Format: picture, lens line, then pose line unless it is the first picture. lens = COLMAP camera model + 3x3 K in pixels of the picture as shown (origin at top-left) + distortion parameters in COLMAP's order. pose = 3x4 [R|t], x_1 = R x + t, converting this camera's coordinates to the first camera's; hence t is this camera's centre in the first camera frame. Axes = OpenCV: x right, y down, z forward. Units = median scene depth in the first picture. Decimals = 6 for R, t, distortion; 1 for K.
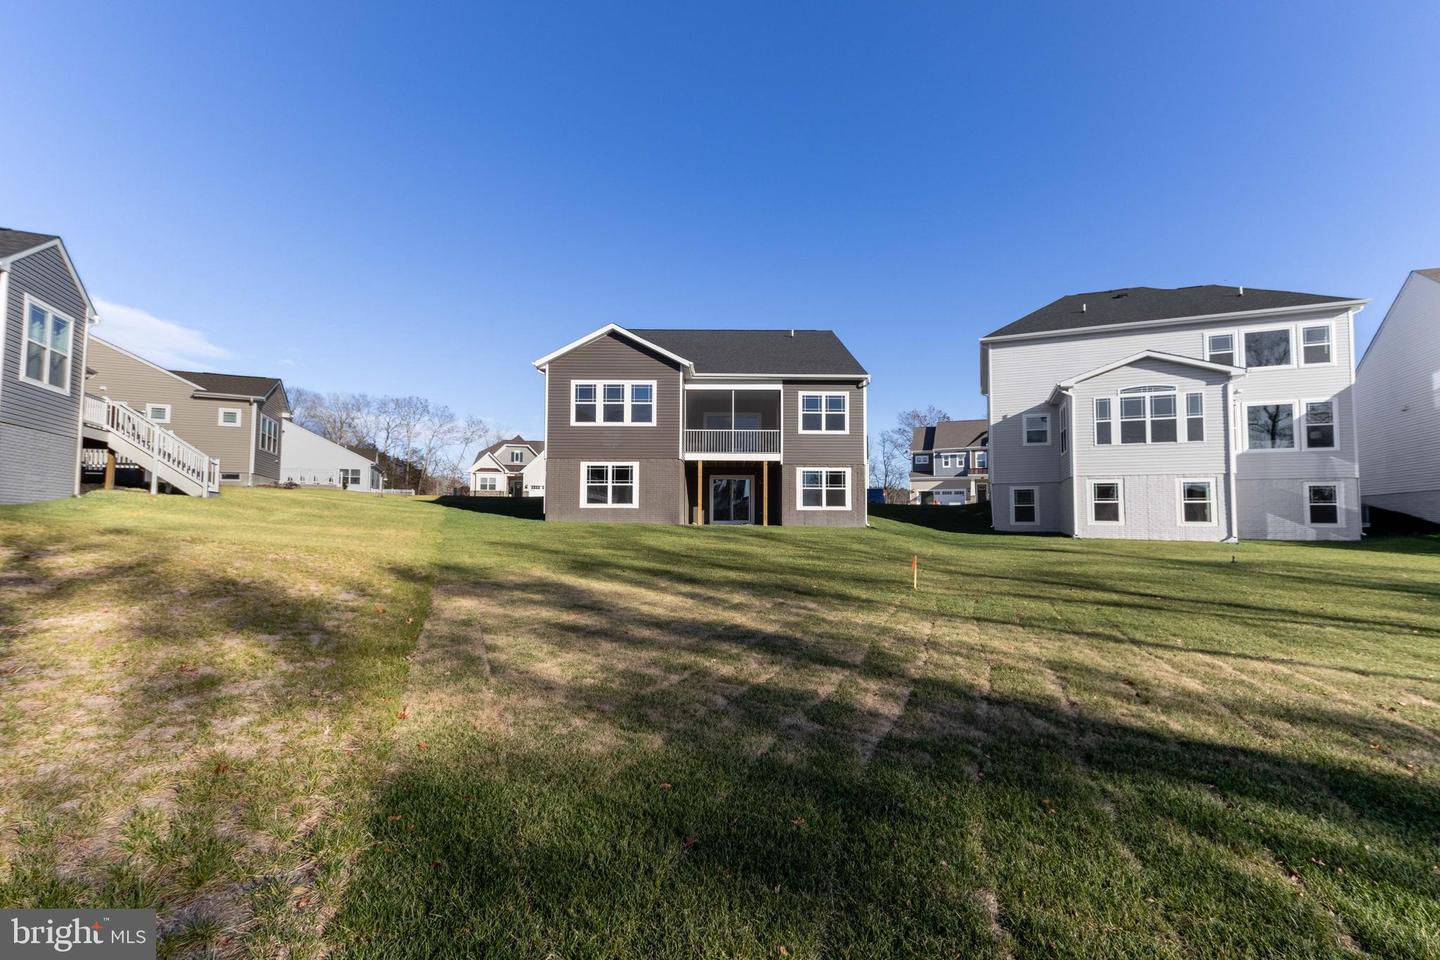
lens RADIAL K [[651.3, 0, 720.0], [0, 651.3, 480.0], [0, 0, 1]] dist [0.022723, 0.000104]
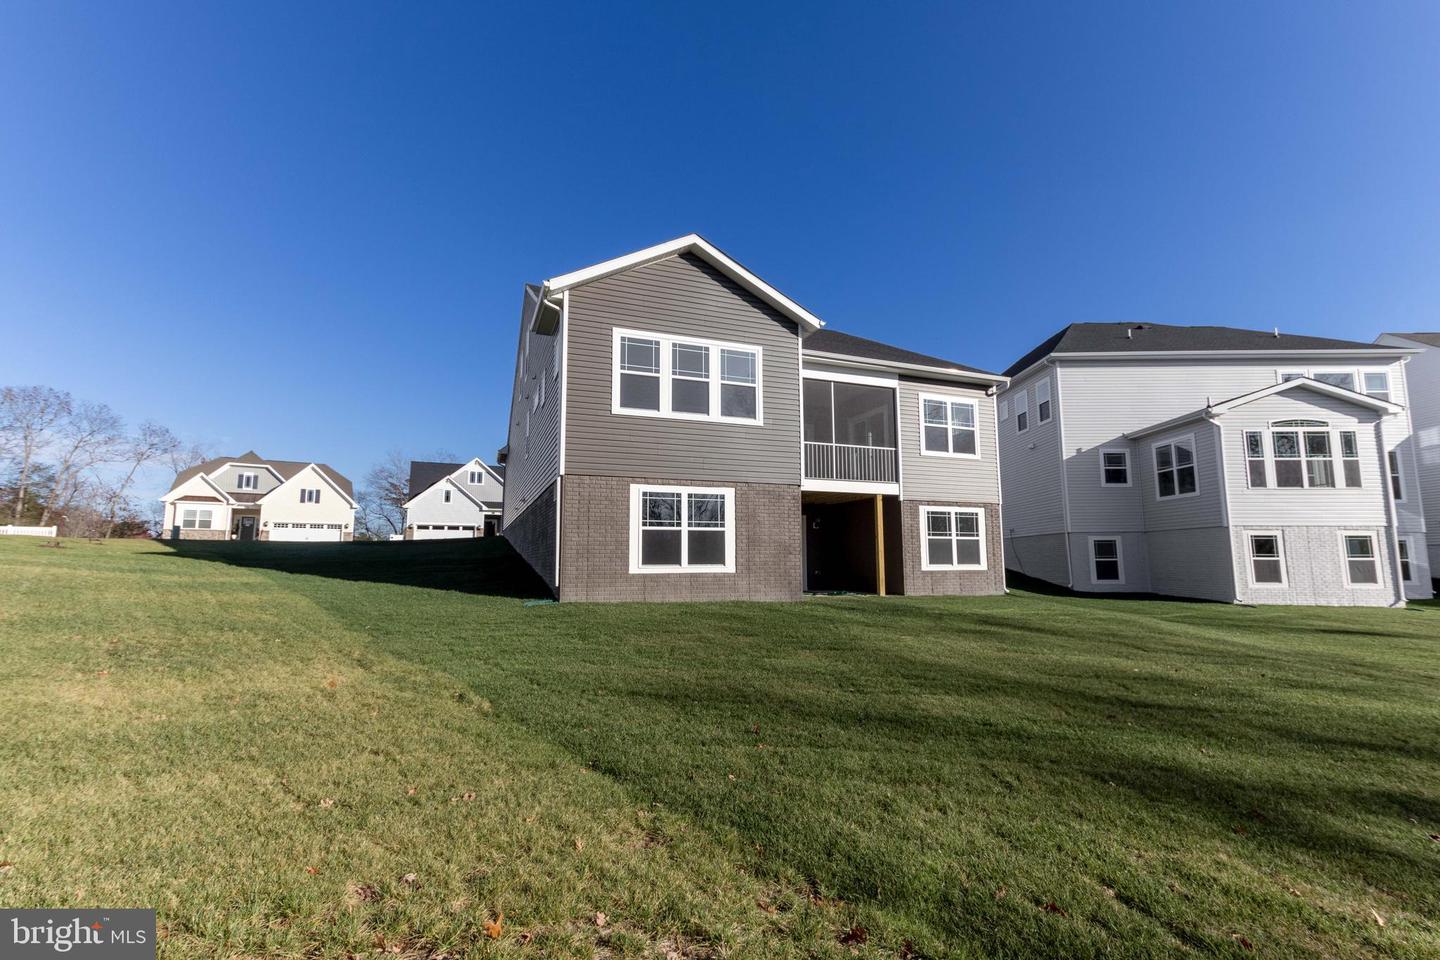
lens RADIAL K [[651.3, 0, 720.0], [0, 651.3, 480.0], [0, 0, 1]] dist [0.022723, 0.000104]
pose [[0.926372, 0.040422, 0.374434, -0.339788], [-0.017278, 0.997738, -0.064964, 0.001368], [-0.376213, 0.053711, 0.924975, 0.491668]]
